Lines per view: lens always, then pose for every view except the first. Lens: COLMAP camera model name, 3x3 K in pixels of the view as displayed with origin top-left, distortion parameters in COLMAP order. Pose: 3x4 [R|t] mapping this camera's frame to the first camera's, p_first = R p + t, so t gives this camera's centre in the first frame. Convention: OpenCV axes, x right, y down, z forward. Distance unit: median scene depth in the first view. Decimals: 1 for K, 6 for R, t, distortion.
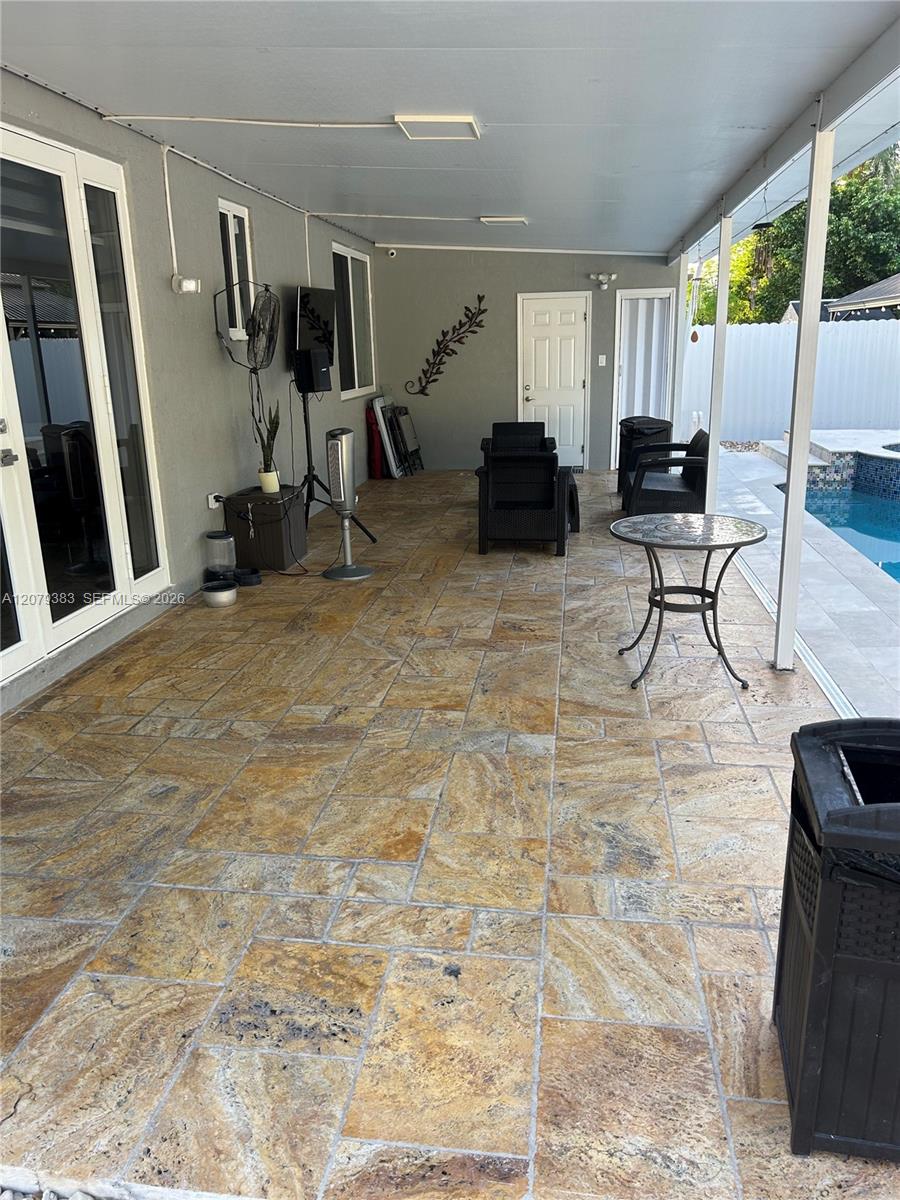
lens RADIAL K [[914.9, 0, 450.0], [0, 914.9, 600.0], [0, 0, 1]] dist [0.038444, -0.003090]
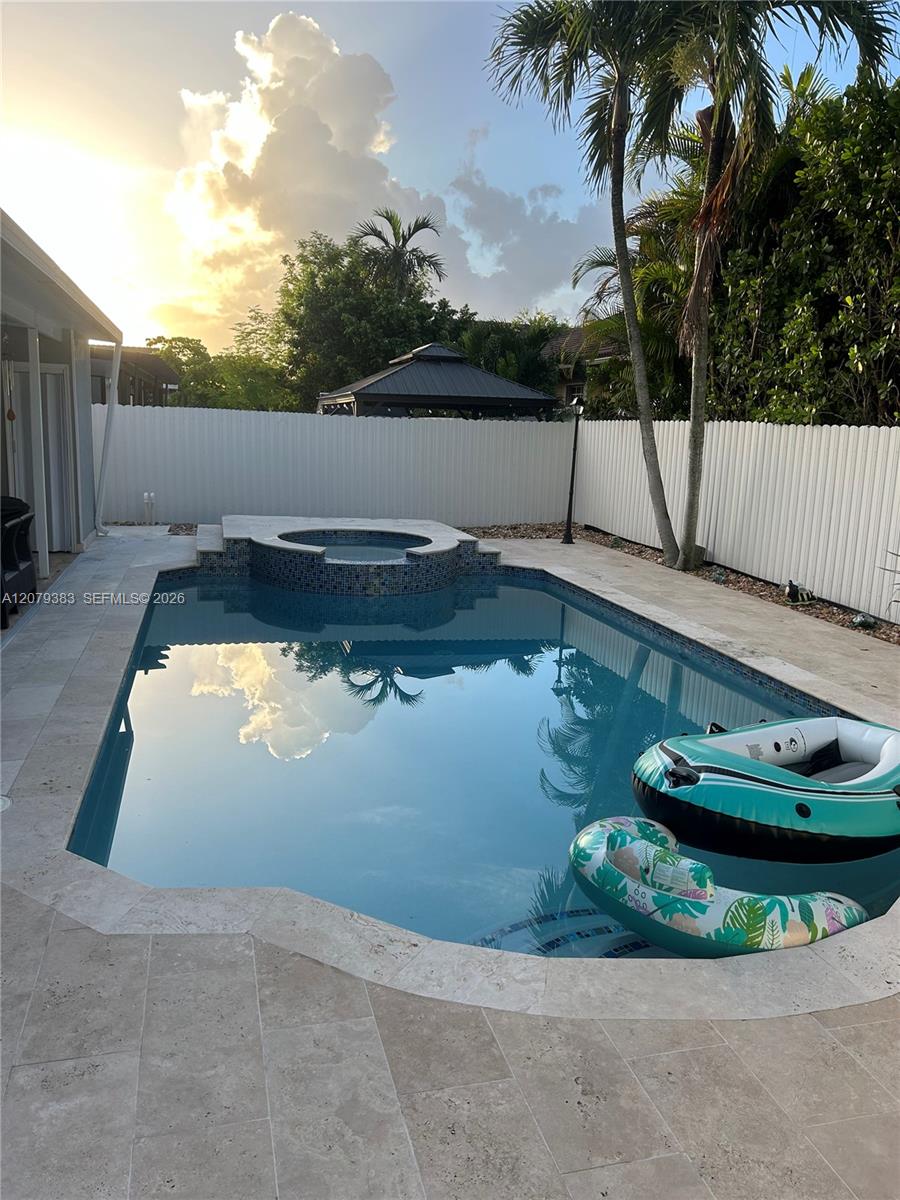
lens RADIAL K [[917.7, 0, 450.0], [0, 917.7, 600.0], [0, 0, 1]] dist [0.005604, -0.000077]
pose [[0.924771, -0.013483, 0.380284, 0.257779], [0.044614, 0.996321, -0.073168, -0.010649], [-0.377899, 0.084630, 0.921971, -0.002148]]
